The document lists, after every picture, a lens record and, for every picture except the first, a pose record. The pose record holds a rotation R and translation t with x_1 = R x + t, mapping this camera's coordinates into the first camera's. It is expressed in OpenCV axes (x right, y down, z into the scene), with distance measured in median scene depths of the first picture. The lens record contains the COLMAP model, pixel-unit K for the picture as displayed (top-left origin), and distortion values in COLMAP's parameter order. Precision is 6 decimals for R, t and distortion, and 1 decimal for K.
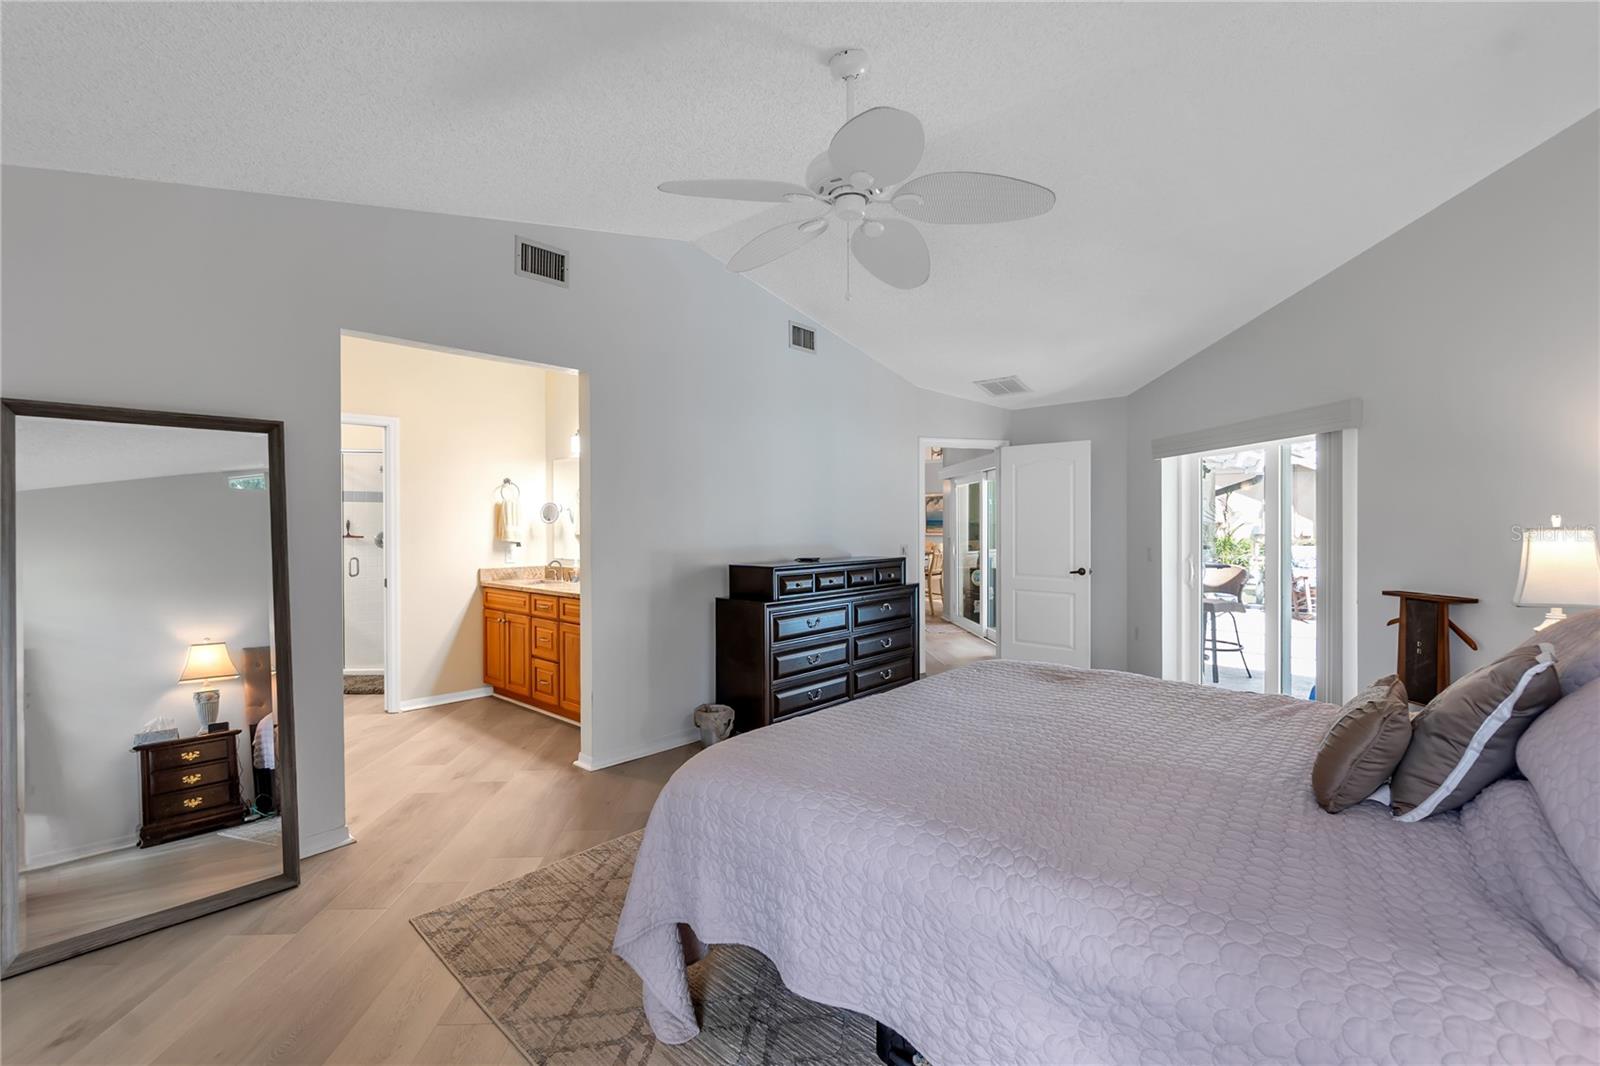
lens RADIAL K [[693.2, 0, 771.0], [0, 693.2, 530.0], [0, 0, 1]] dist [-0.009762, 0.002533]
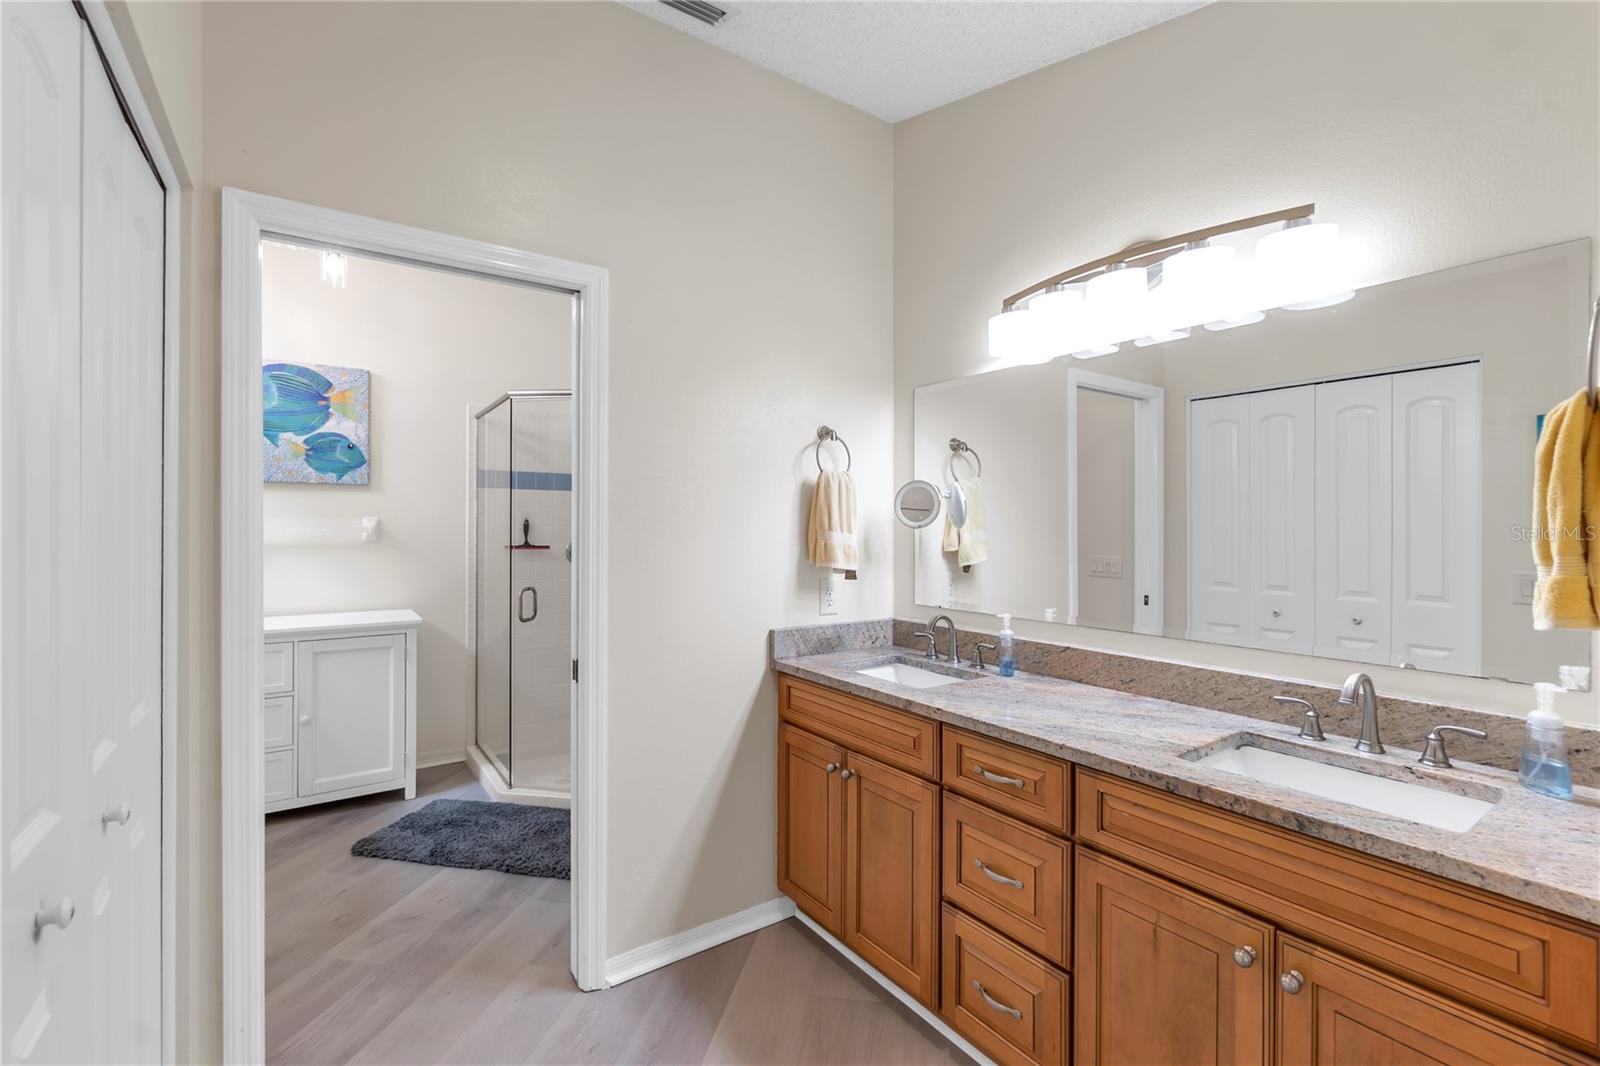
lens RADIAL K [[693.2, 0, 799.6], [0, 693.2, 528.6], [0, 0, 1]] dist [-0.009762, 0.002533]
pose [[0.976767, 0.006847, -0.214193, -0.309211], [-0.008532, 0.999939, -0.006947, -0.005469], [0.214132, 0.008613, 0.976767, 0.572657]]
